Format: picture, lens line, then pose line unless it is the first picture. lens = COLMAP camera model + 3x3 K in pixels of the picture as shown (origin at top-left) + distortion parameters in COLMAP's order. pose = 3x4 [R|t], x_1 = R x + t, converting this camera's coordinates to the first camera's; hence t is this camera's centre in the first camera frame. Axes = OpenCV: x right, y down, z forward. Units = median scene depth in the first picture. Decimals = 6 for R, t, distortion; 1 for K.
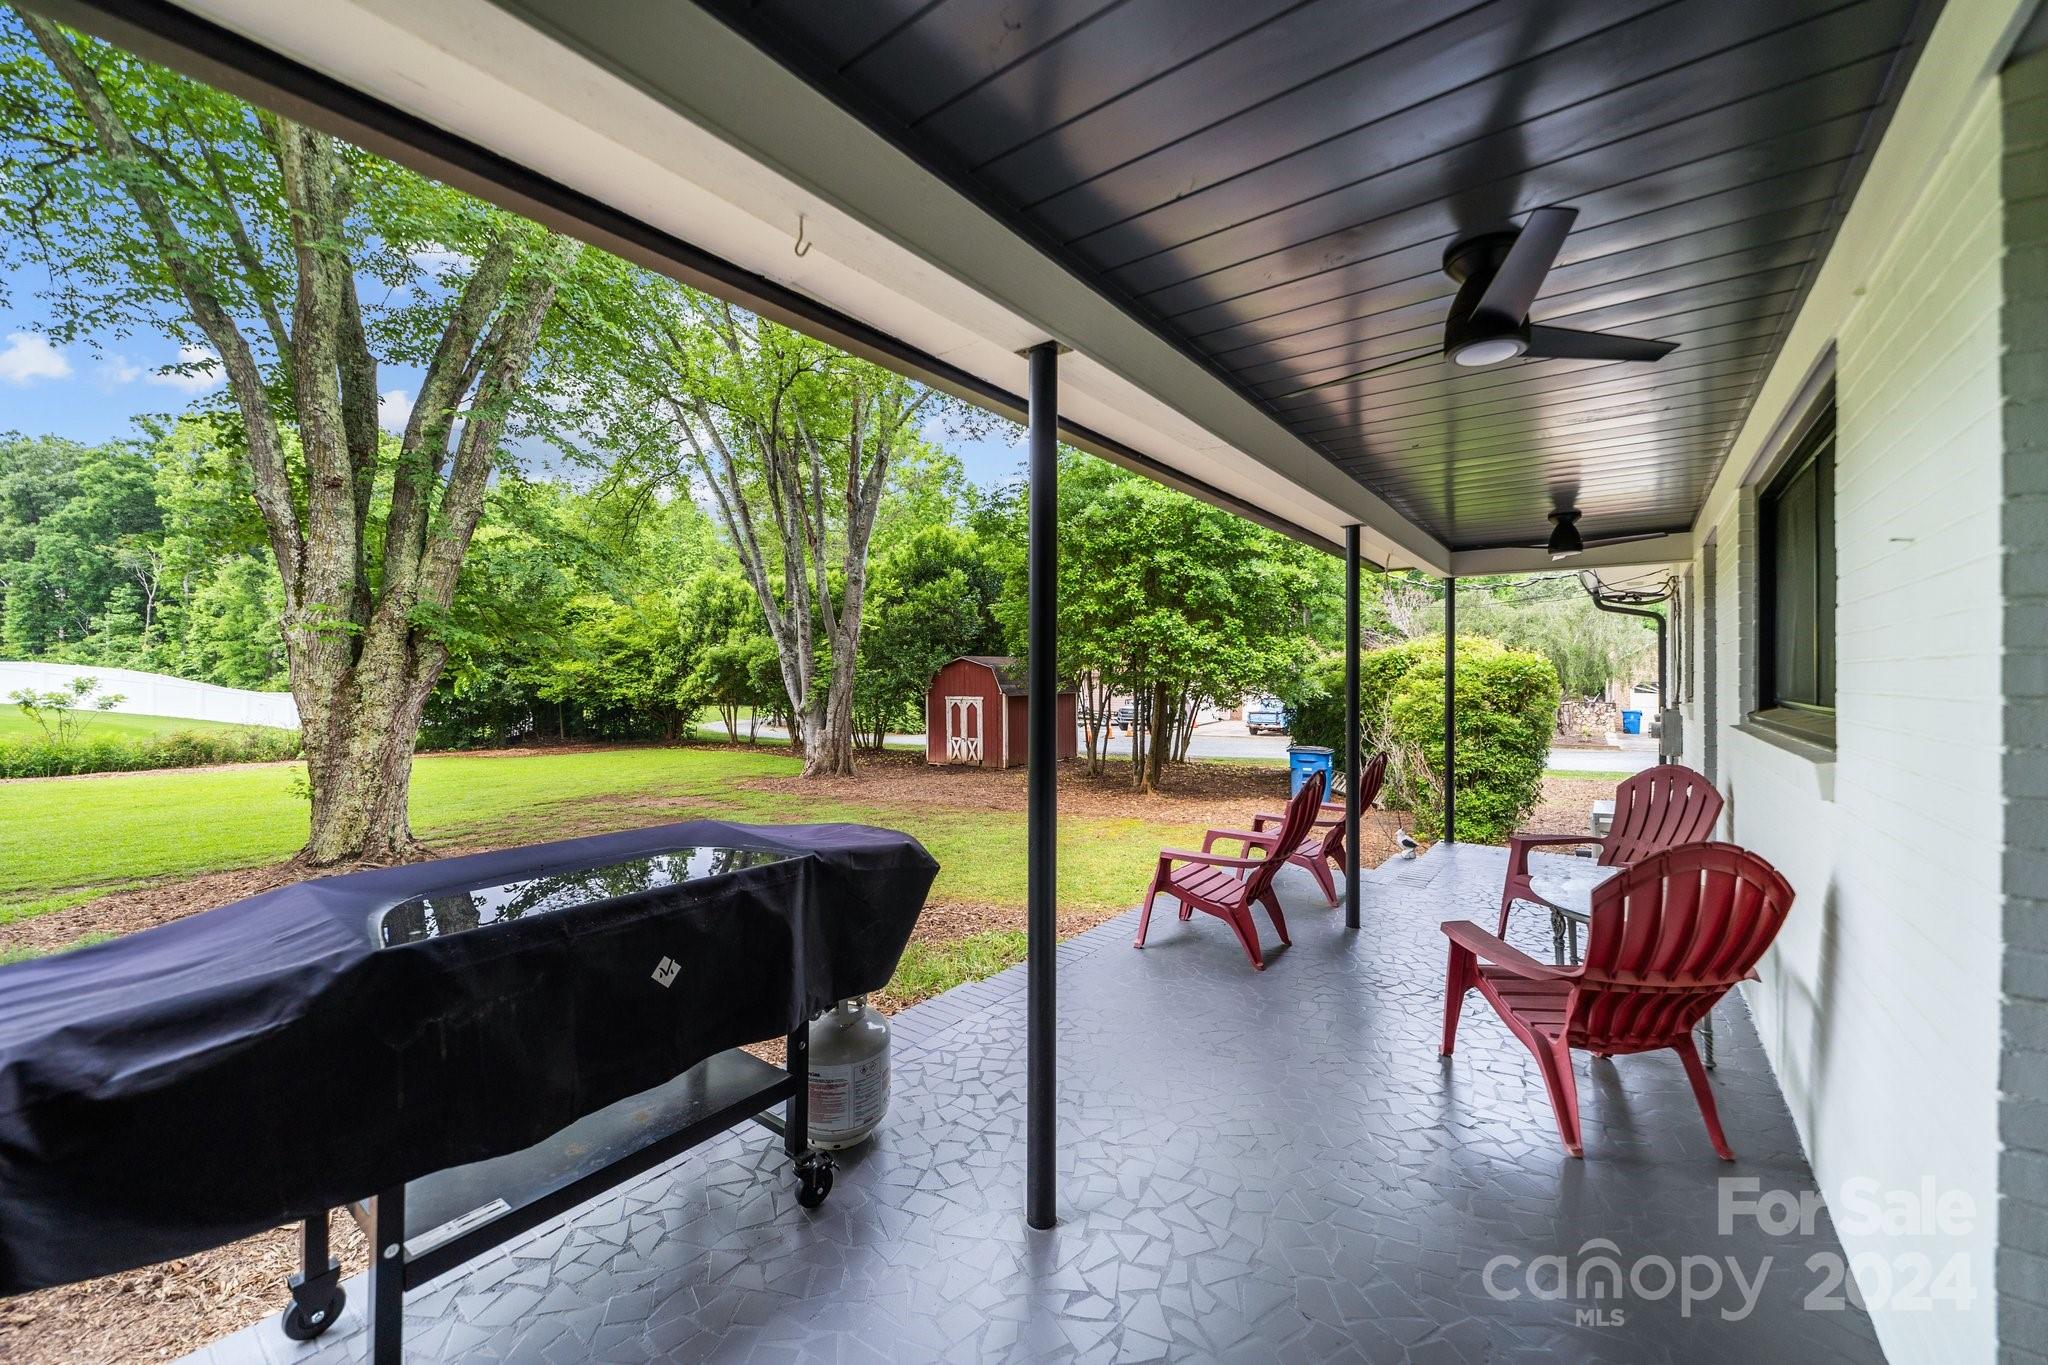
lens RADIAL K [[786.7, 0, 1032.6], [0, 786.7, 674.1], [0, 0, 1]] dist [-0.000707, 0.000056]
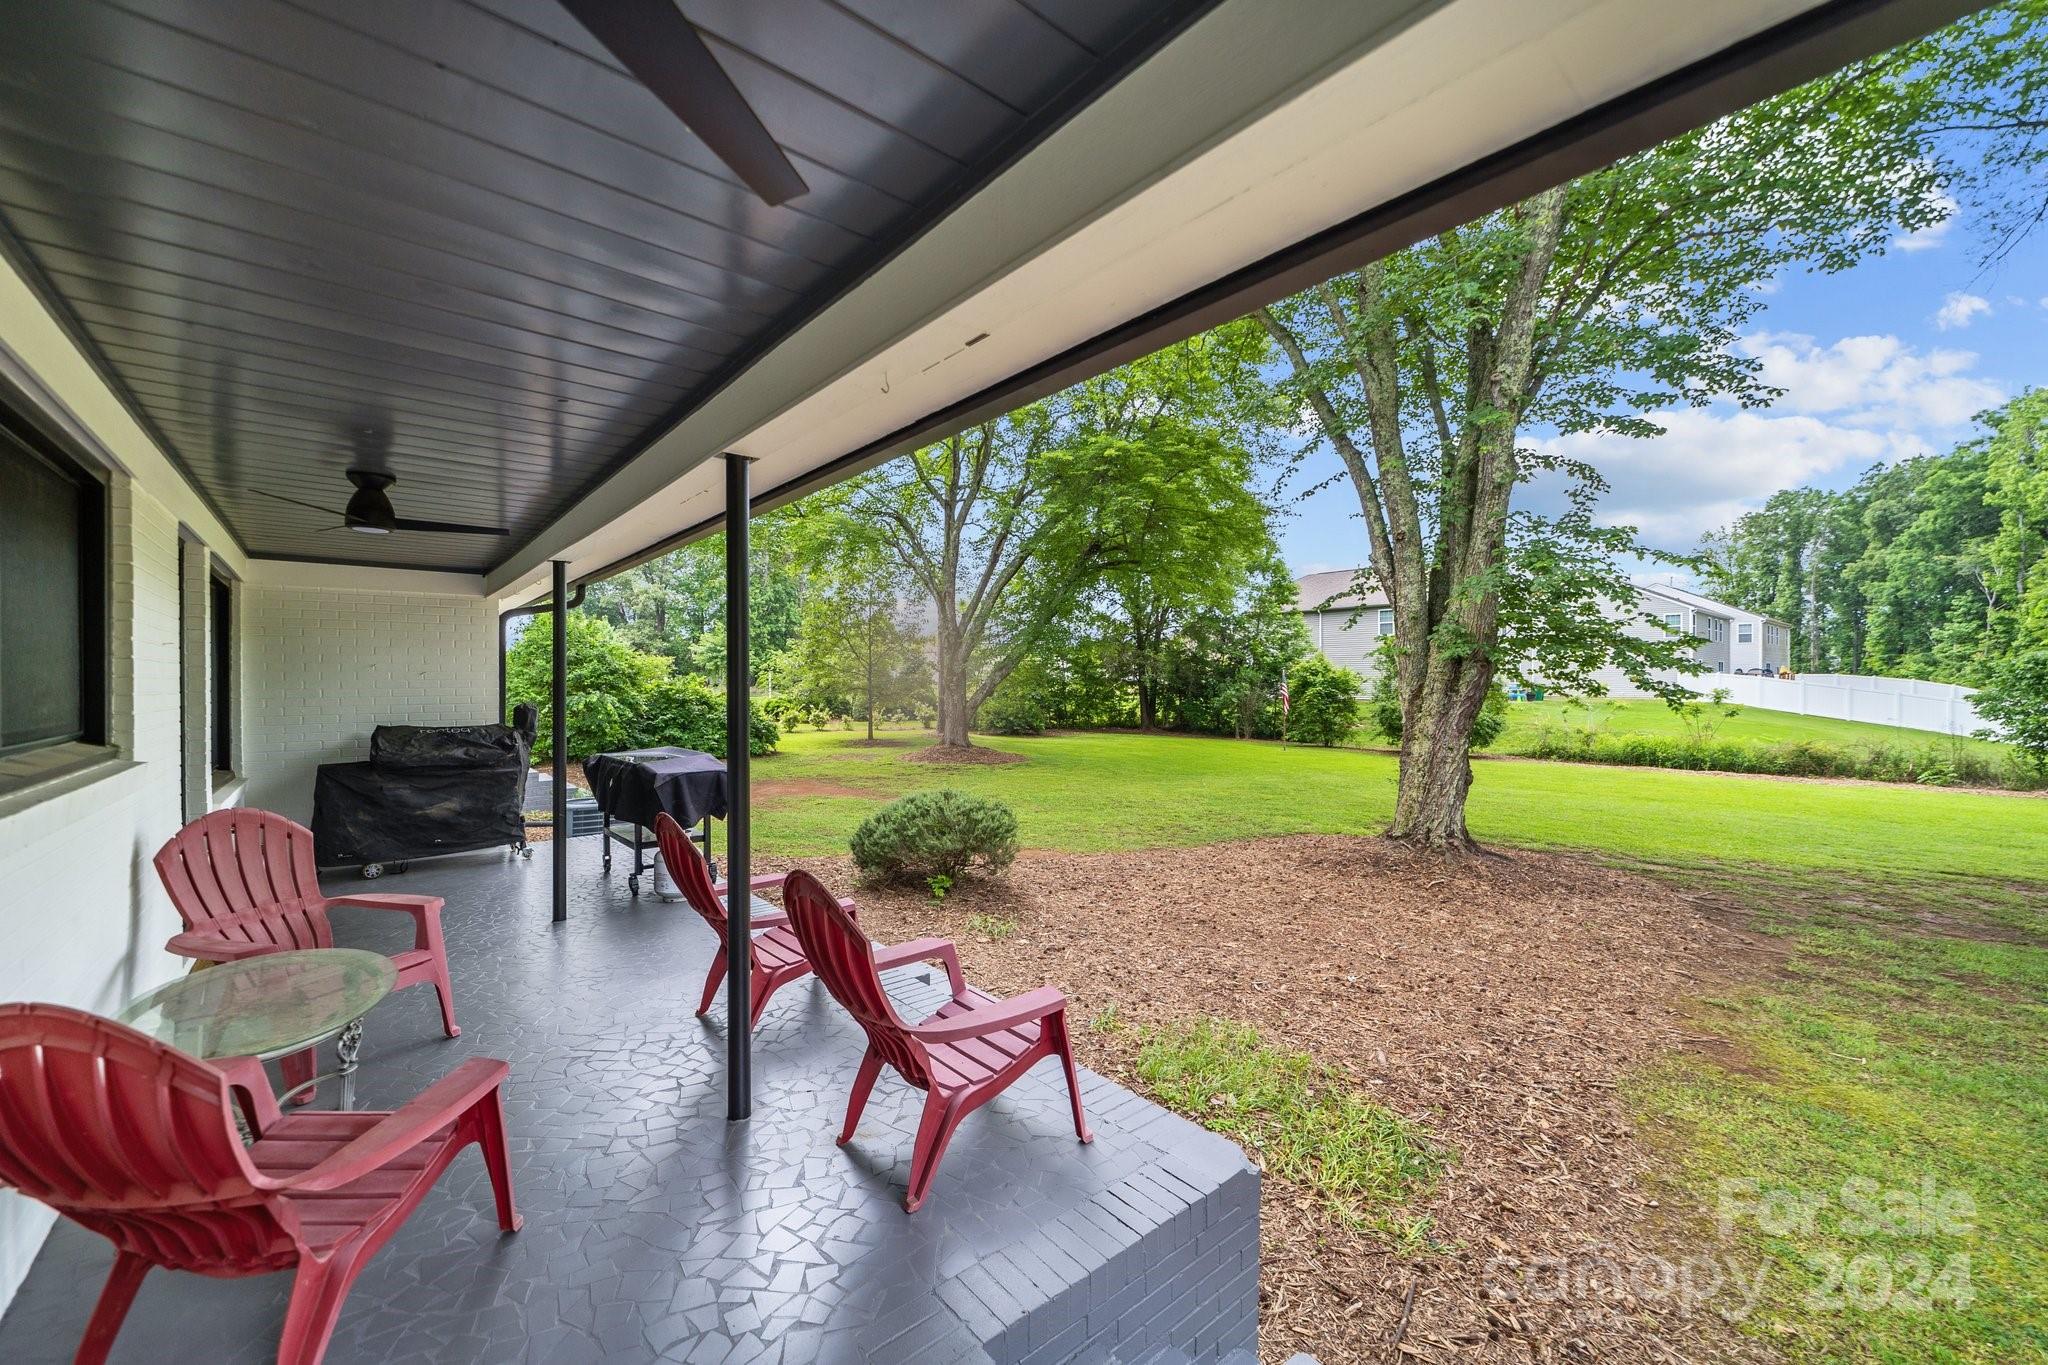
lens RADIAL K [[789.7, 0, 1024.0], [0, 789.7, 682.5], [0, 0, 1]] dist [0.007371, 0.000166]
pose [[-0.220646, -0.003926, -0.975346, 0.173089], [0.002609, 0.999986, -0.004615, -0.002099], [0.975350, -0.003563, -0.220633, 0.249104]]
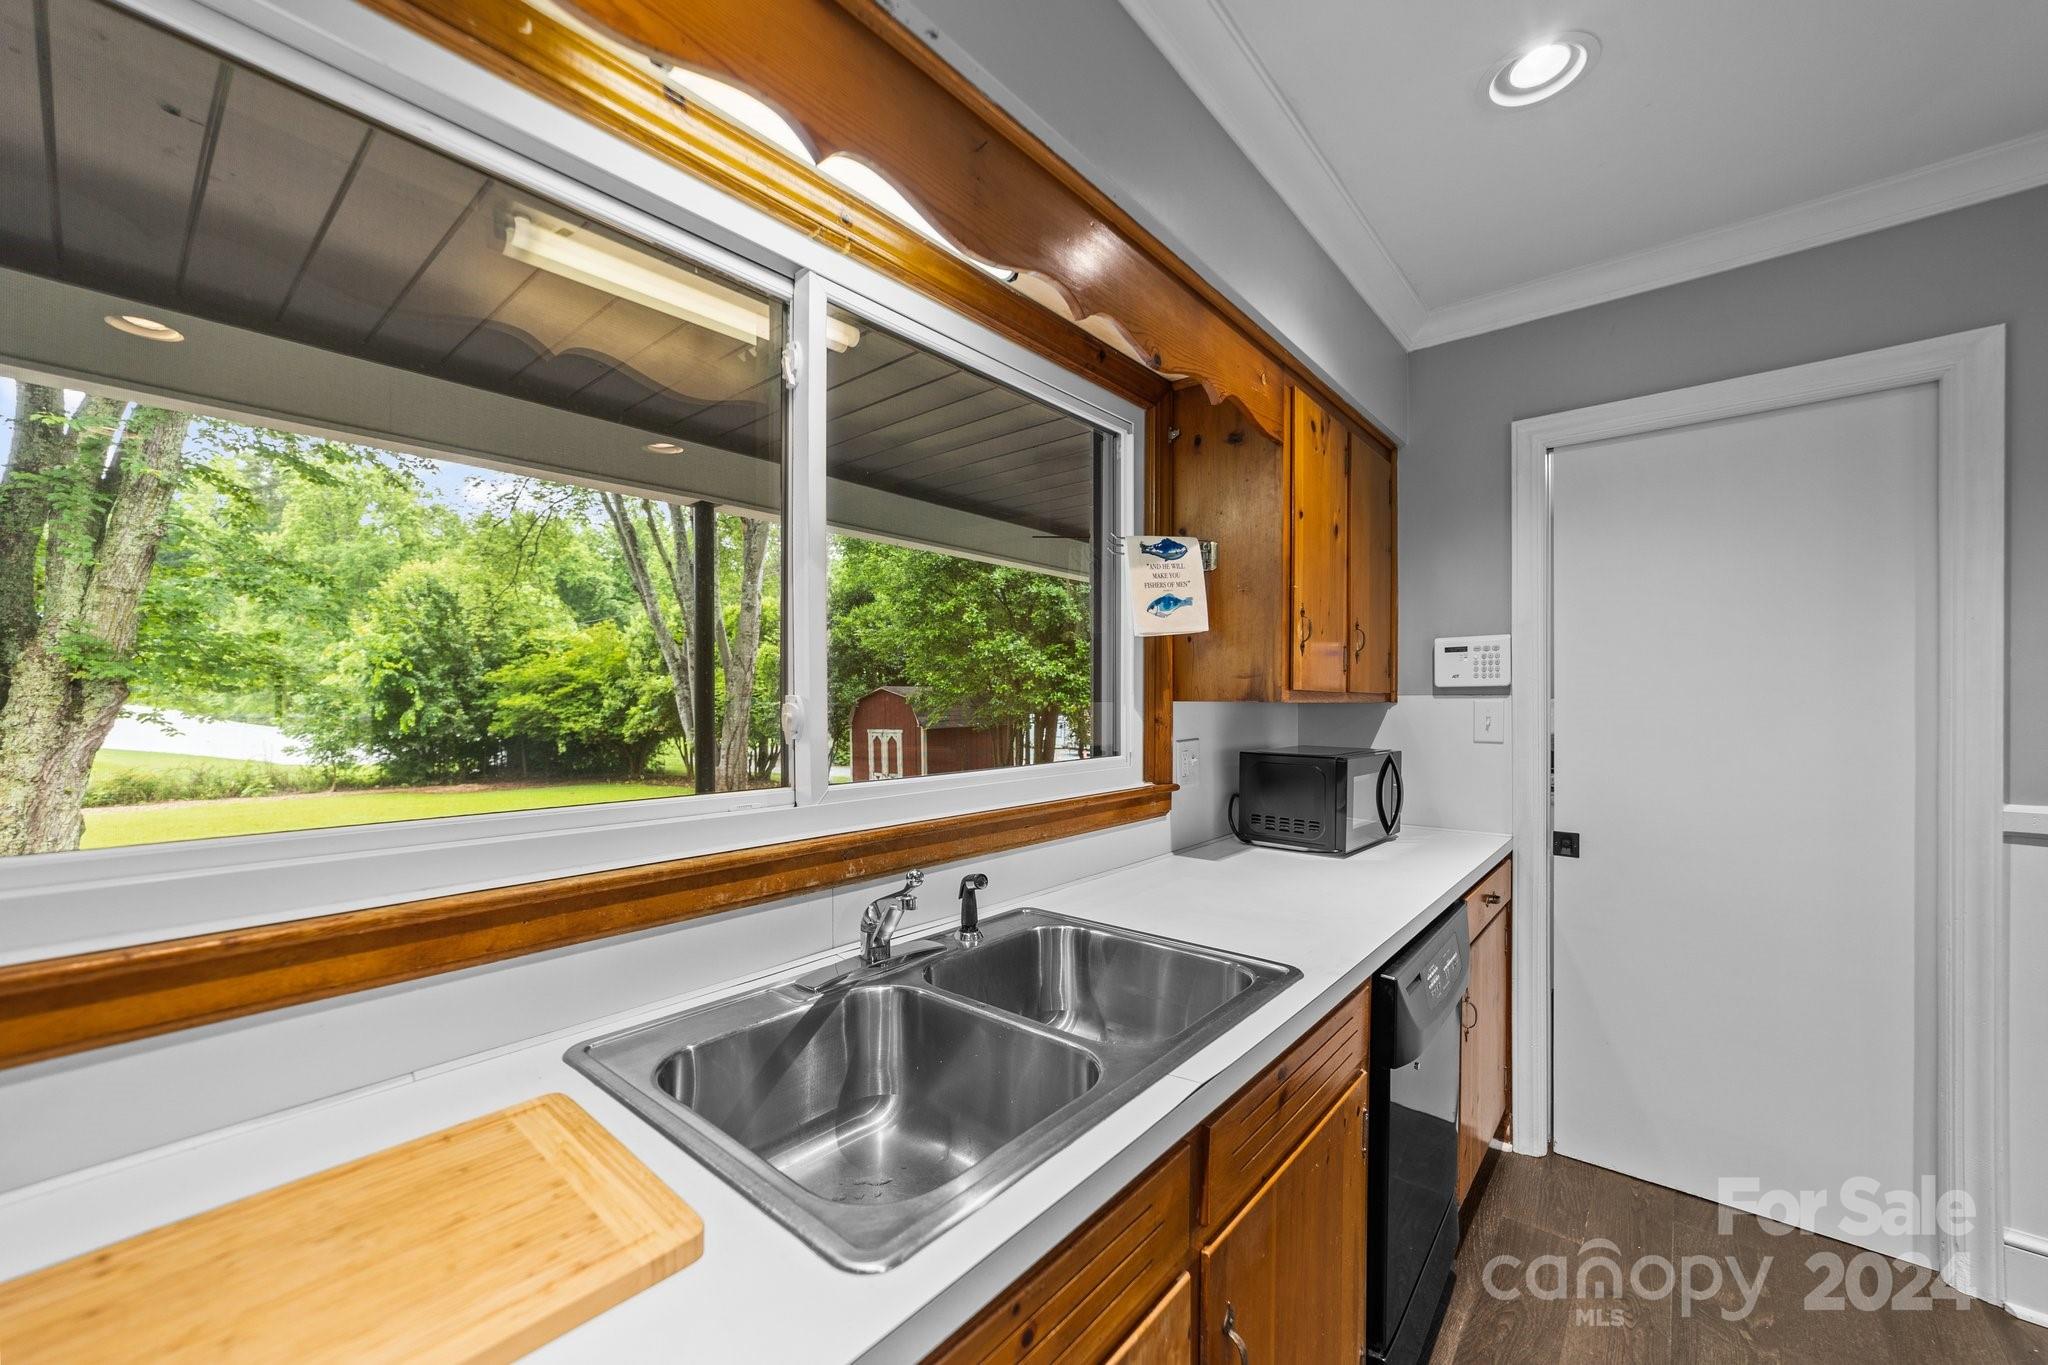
lens RADIAL K [[799.9, 0, 1027.3], [0, 799.9, 708.4], [0, 0, 1]] dist [-0.022754, 0.011794]
pose [[0.998390, -0.008772, -0.056044, 0.133430], [0.009244, 0.999924, 0.008174, -0.002635], [0.055968, -0.008679, 0.998395, 0.060477]]
